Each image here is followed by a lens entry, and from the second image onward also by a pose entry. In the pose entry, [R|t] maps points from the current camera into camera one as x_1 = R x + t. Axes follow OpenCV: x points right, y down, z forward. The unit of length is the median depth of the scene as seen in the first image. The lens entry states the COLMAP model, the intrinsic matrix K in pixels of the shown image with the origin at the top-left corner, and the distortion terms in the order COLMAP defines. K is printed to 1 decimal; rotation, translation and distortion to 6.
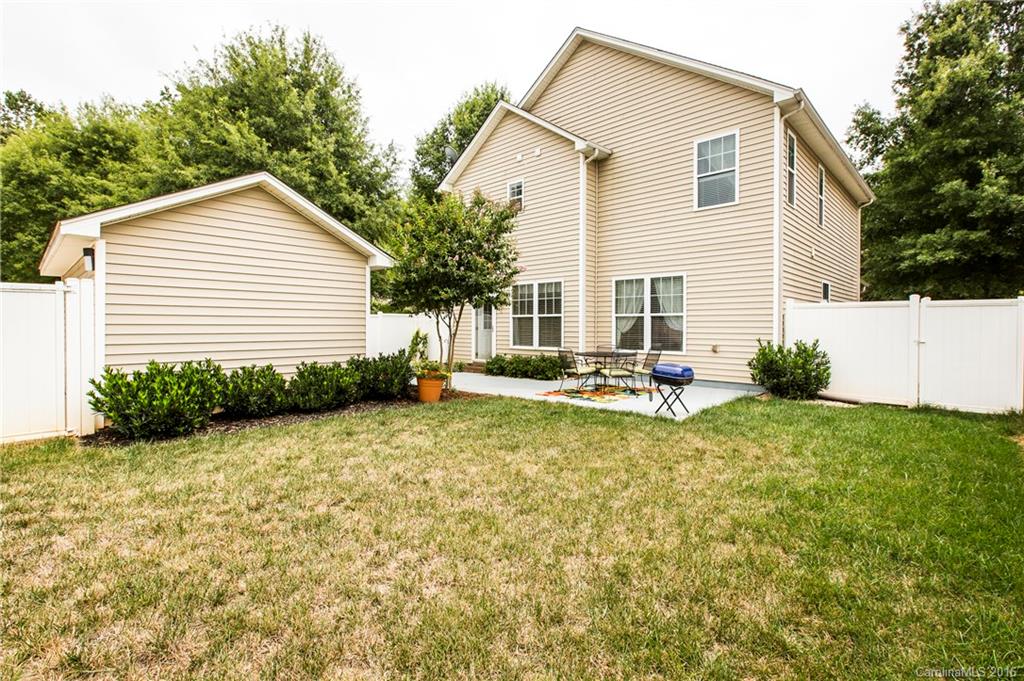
lens RADIAL K [[473.8, 0, 514.0], [0, 473.8, 327.8], [0, 0, 1]] dist [-0.000461, 0.000080]
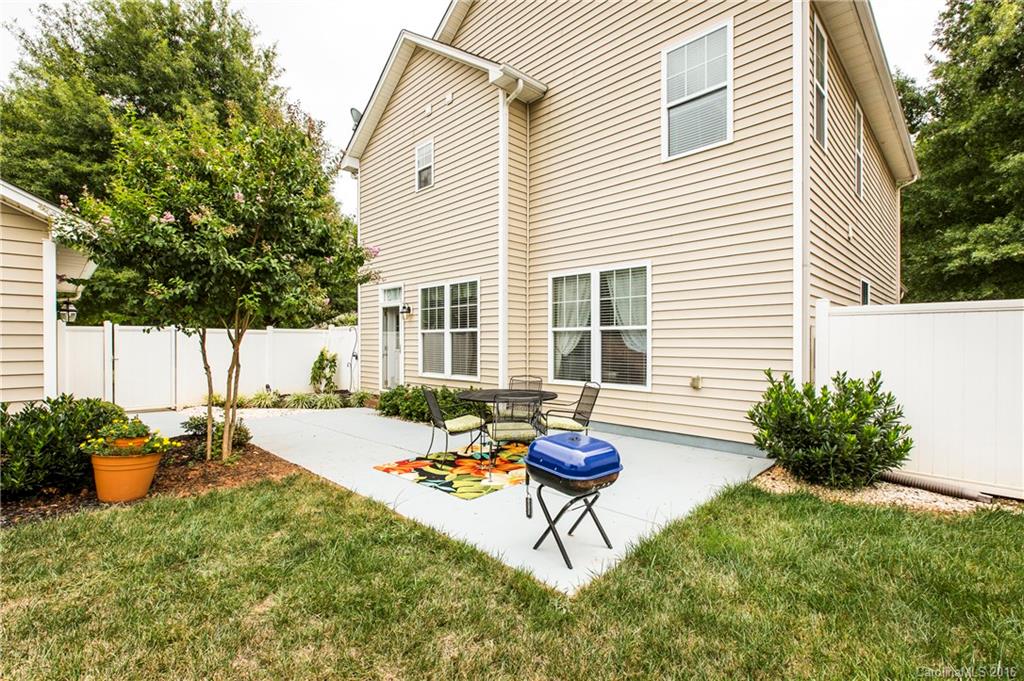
lens RADIAL K [[456.8, 0, 521.5], [0, 456.8, 340.4], [0, 0, 1]] dist [0.000026, 0.000169]
pose [[0.999907, -0.002668, -0.013346, 0.177334], [0.002582, 0.999975, -0.006514, -0.006739], [0.013363, 0.006479, 0.999890, 0.348359]]
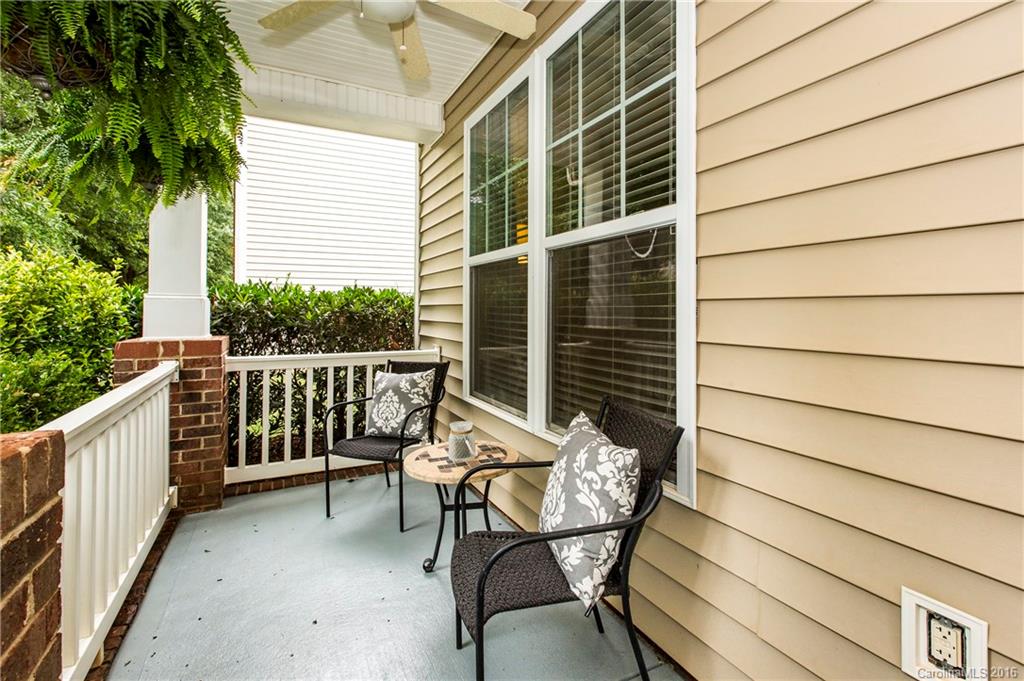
lens RADIAL K [[473.8, 0, 514.0], [0, 473.8, 327.8], [0, 0, 1]] dist [-0.000461, 0.000080]
pose [[0.943035, 0.009223, -0.332567, 0.104837], [0.000752, 0.999554, 0.029850, -0.000073], [0.332694, -0.028400, 0.942607, 0.889047]]
